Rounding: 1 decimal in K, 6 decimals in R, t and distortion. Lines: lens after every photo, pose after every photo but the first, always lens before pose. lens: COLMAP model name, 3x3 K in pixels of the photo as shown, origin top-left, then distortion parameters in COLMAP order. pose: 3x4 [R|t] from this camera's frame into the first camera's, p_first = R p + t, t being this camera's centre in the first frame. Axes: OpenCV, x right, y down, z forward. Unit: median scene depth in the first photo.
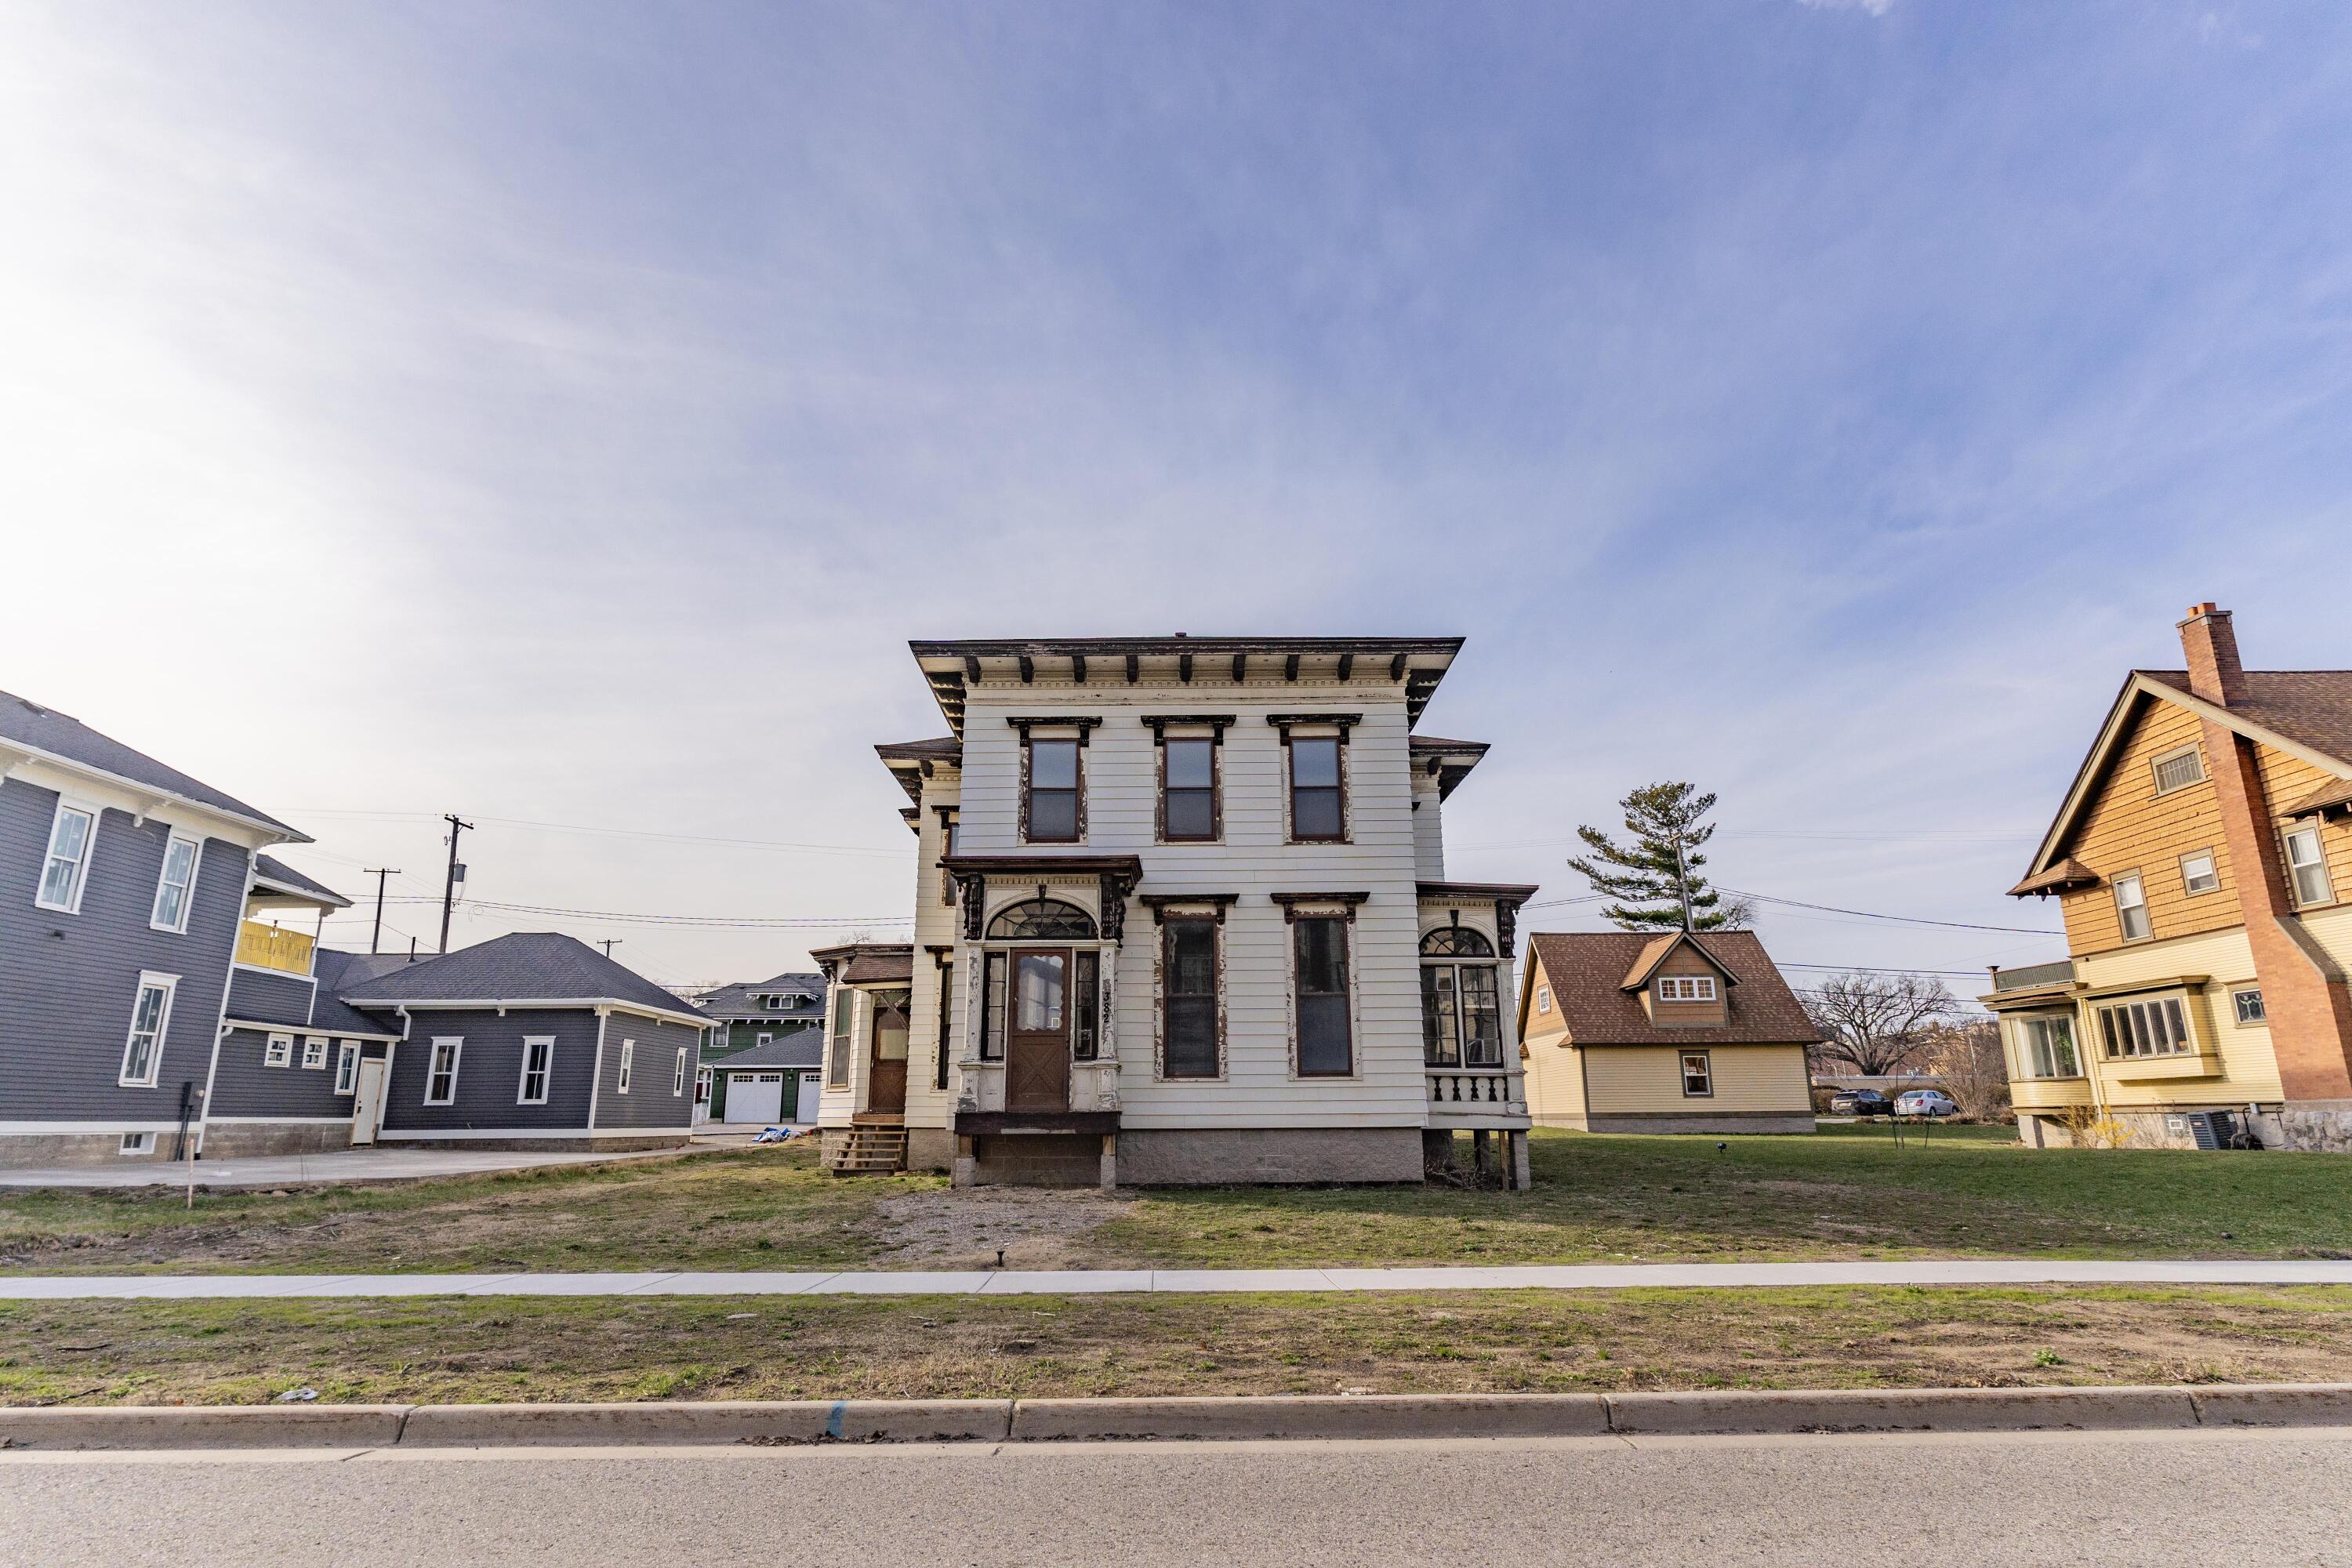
lens RADIAL K [[1283.1, 0, 1175.6], [0, 1283.1, 777.1], [0, 0, 1]] dist [-0.005428, 0.003447]
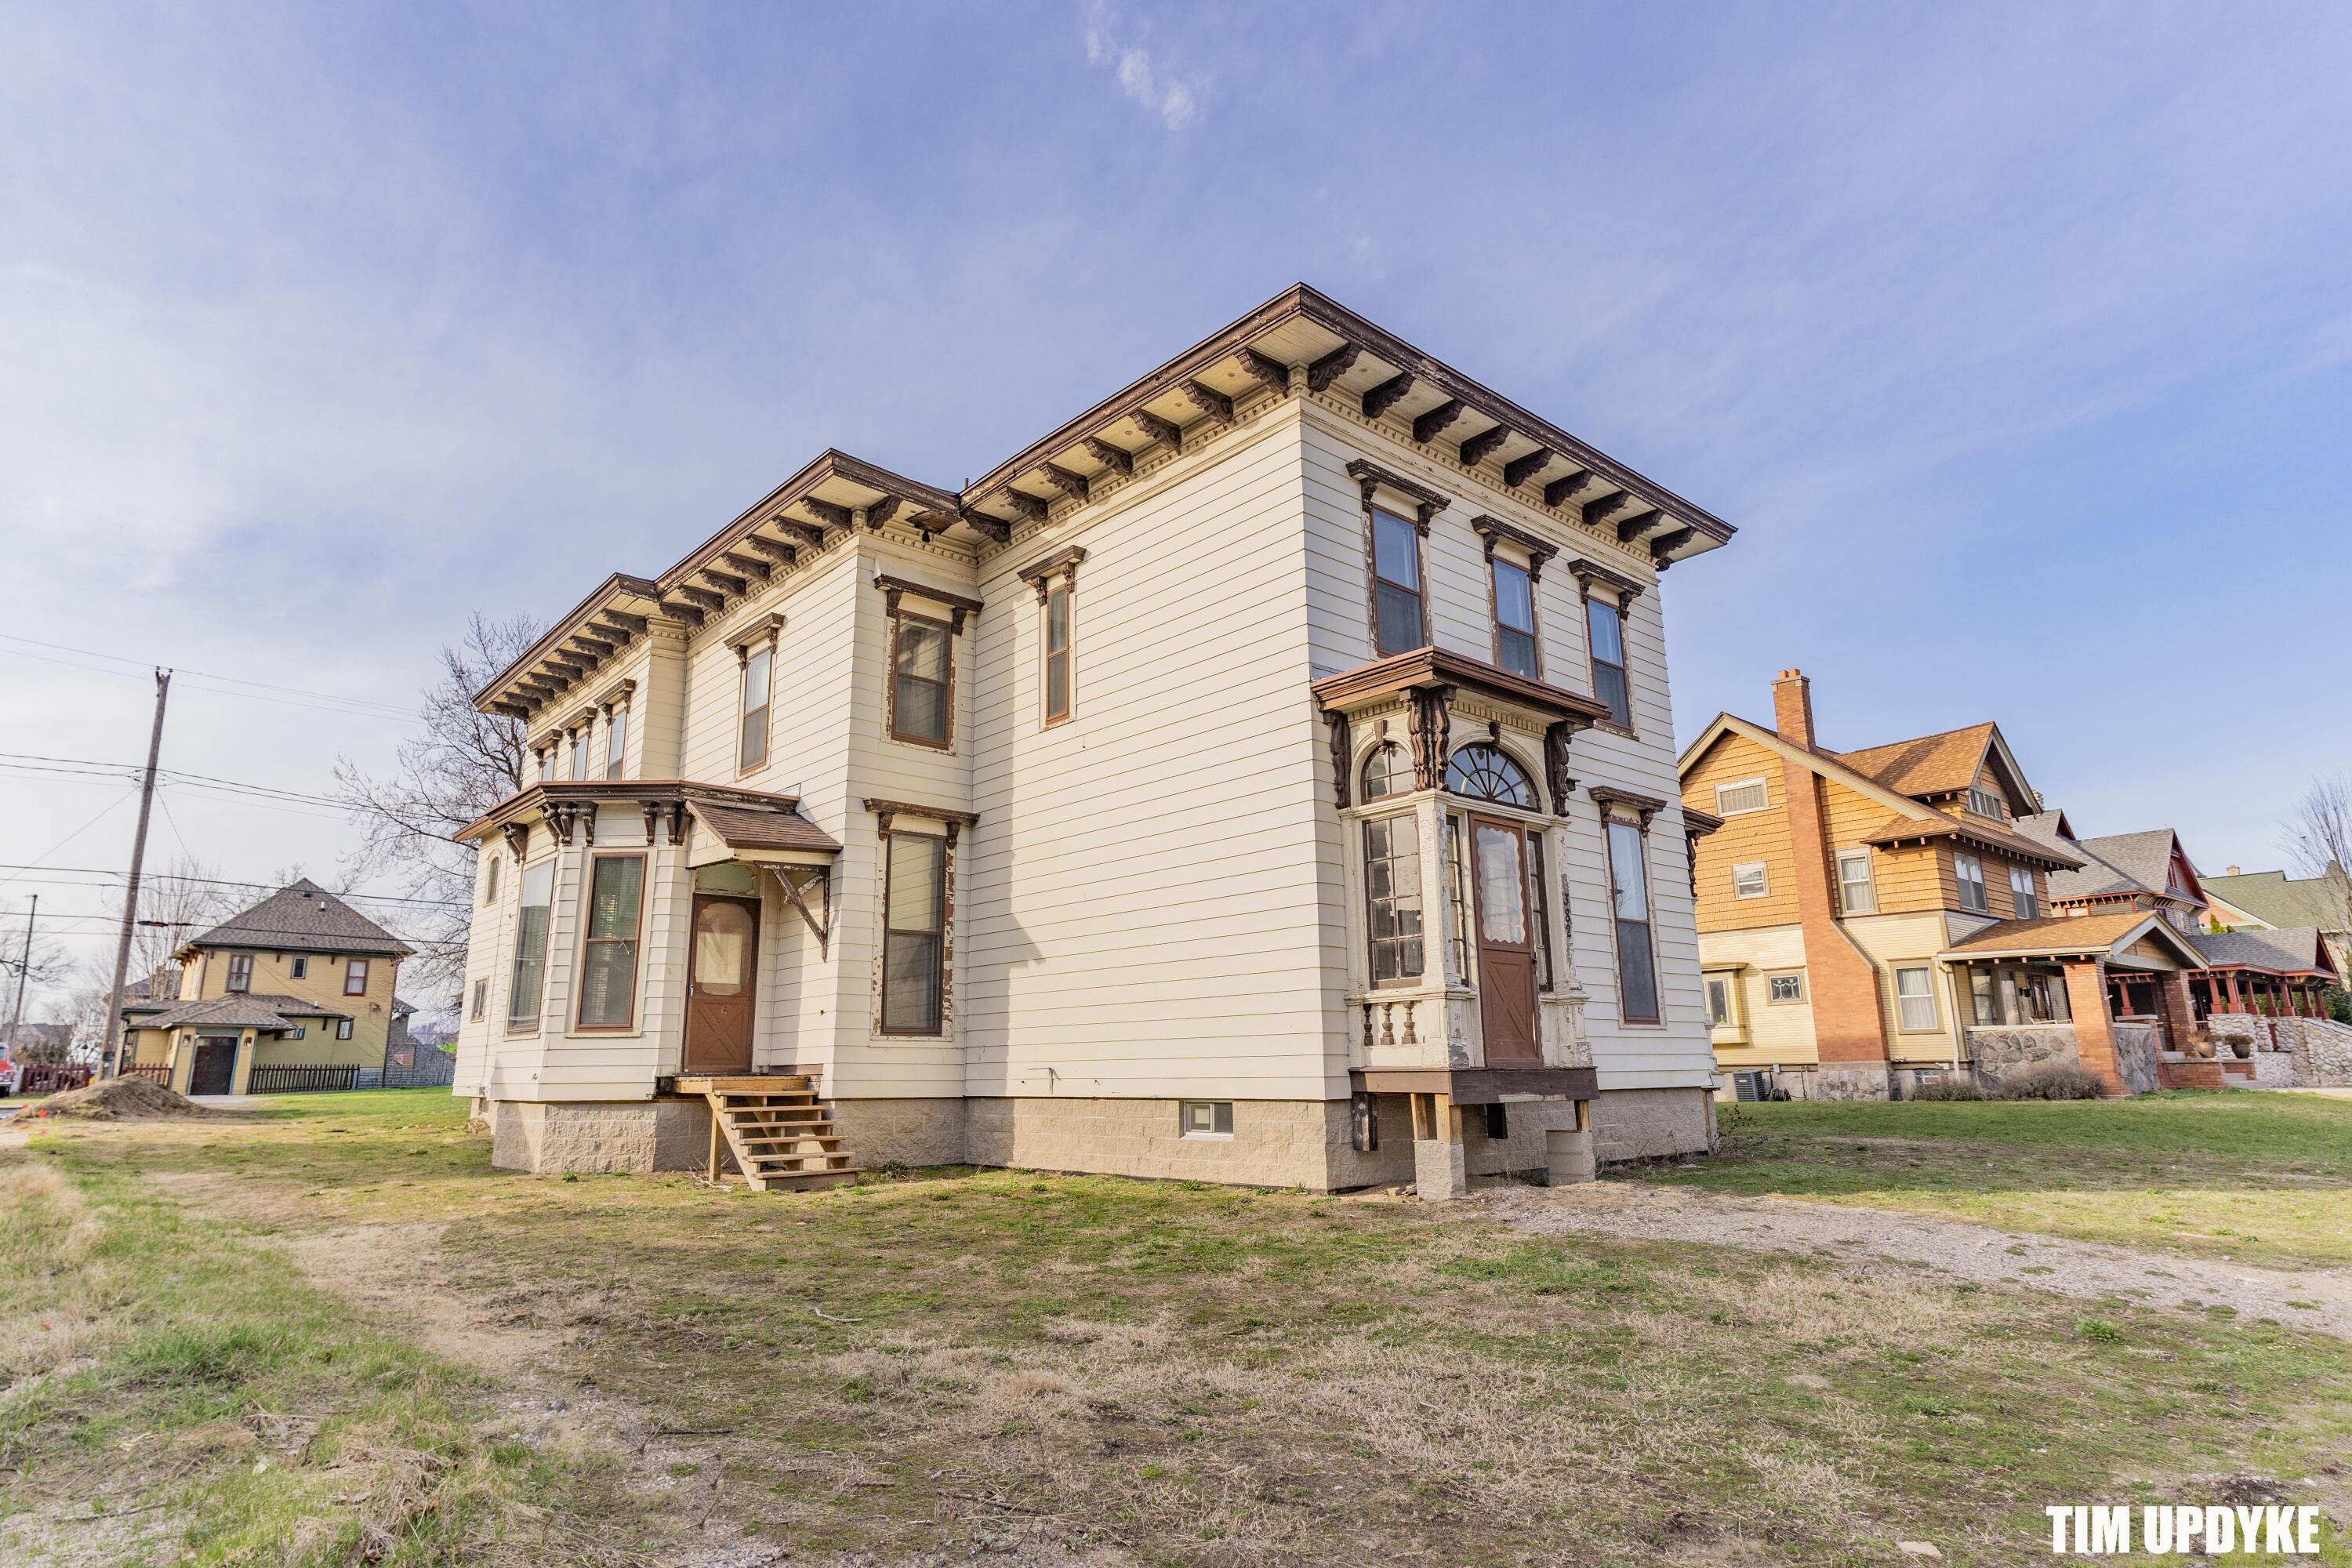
lens RADIAL K [[1283.1, 0, 1171.0], [0, 1283.1, 781.8], [0, 0, 1]] dist [-0.005428, 0.003447]
pose [[0.752424, 0.143944, 0.642758, -0.584319], [-0.161860, 0.986314, -0.031405, 0.146408], [-0.638482, -0.080407, 0.765425, 0.549680]]
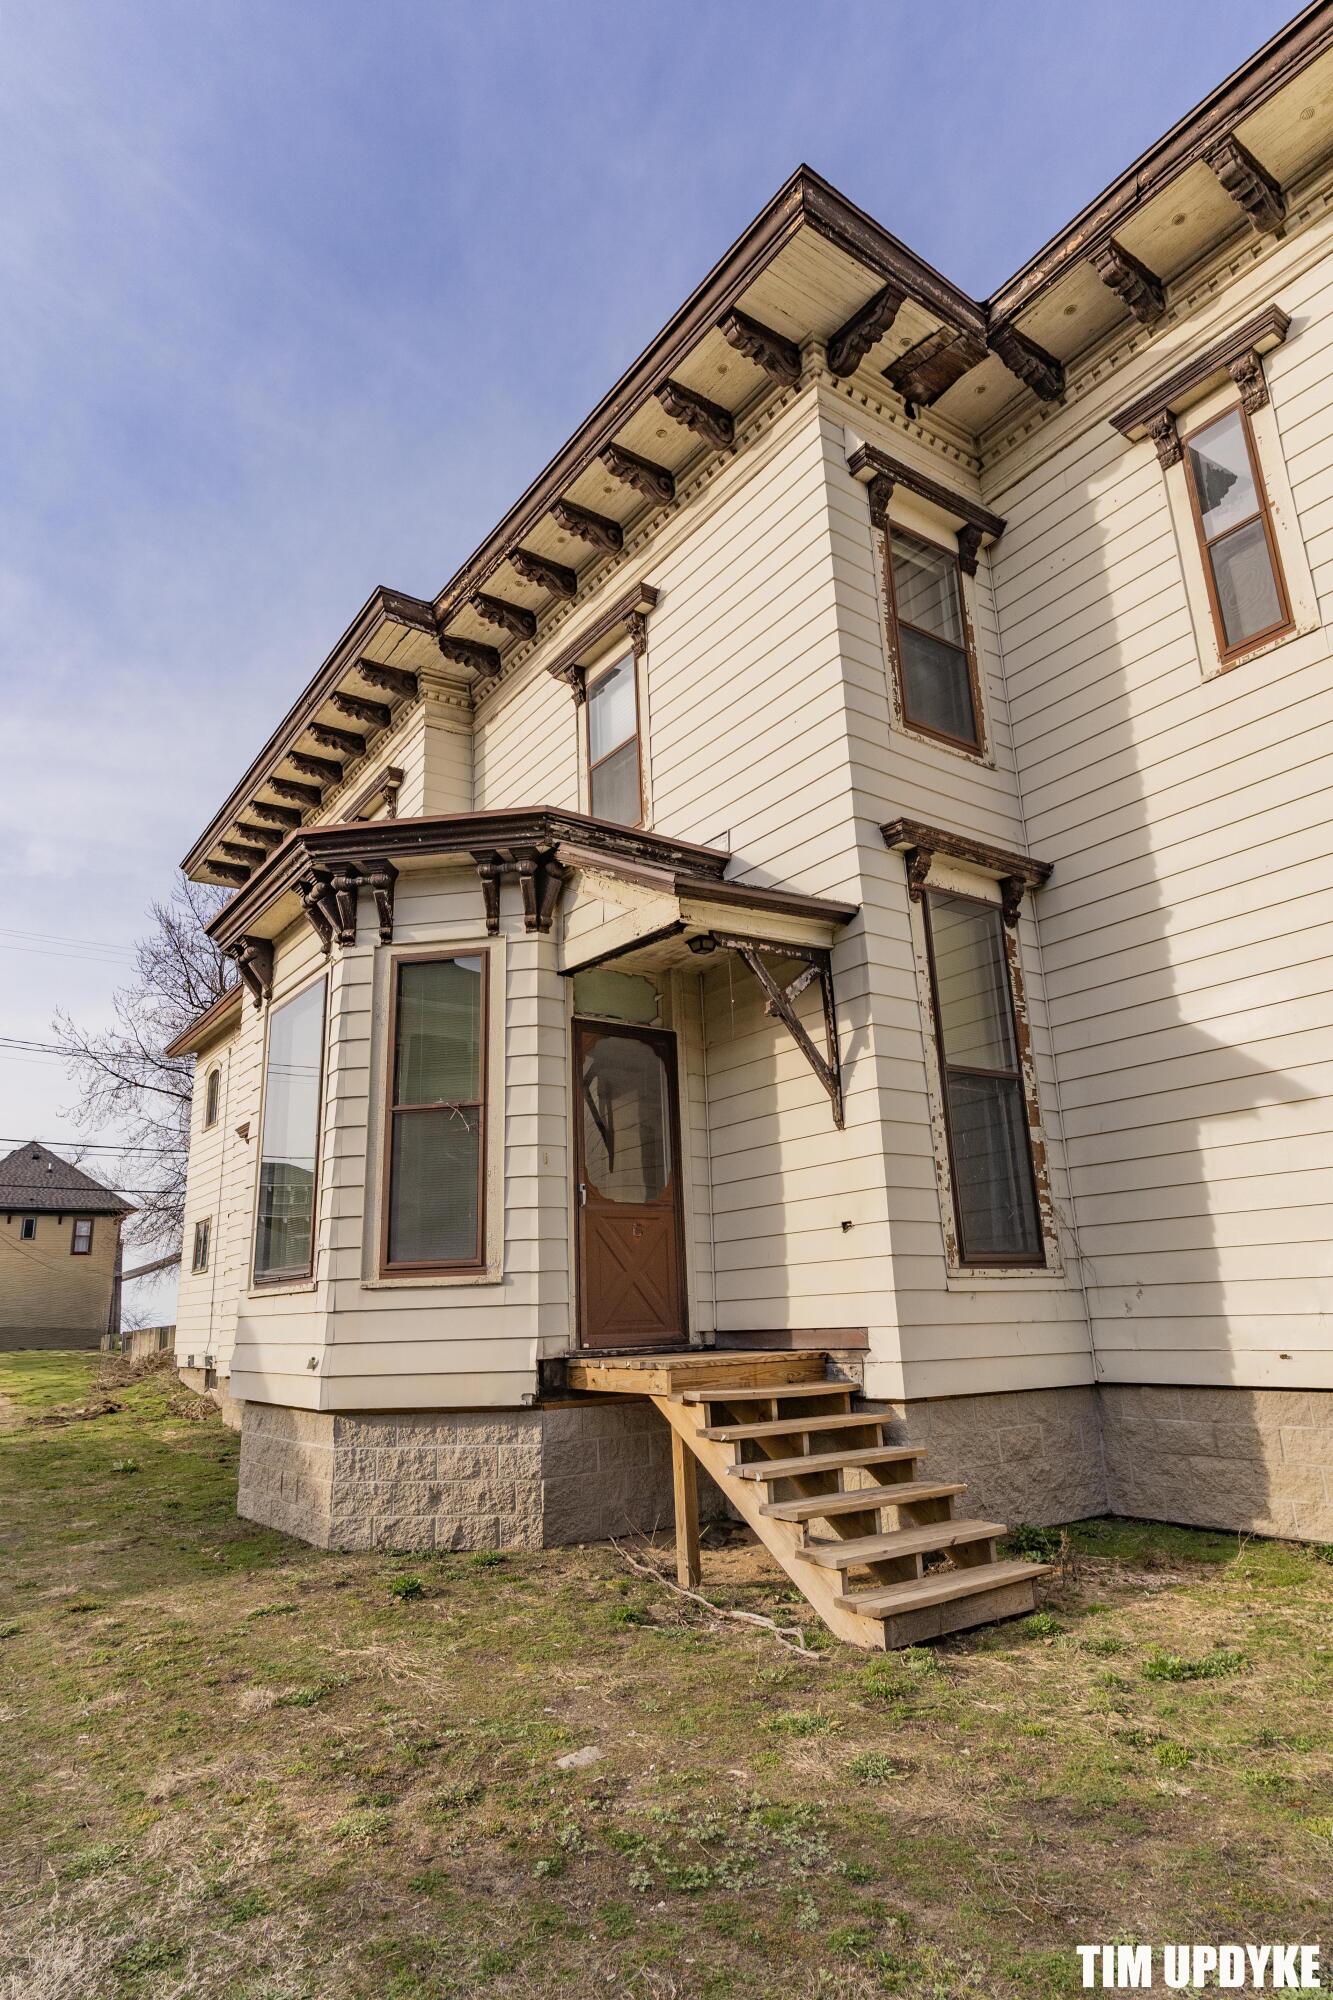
lens RADIAL K [[1159.7, 0, 660.0], [0, 1159.7, 1000.8], [0, 0, 1]] dist [-0.006784, -0.002893]
pose [[0.824431, 0.128310, 0.551227, -0.486850], [-0.117304, 0.991552, -0.055362, 0.243622], [-0.553673, -0.019019, 0.832517, 0.968319]]
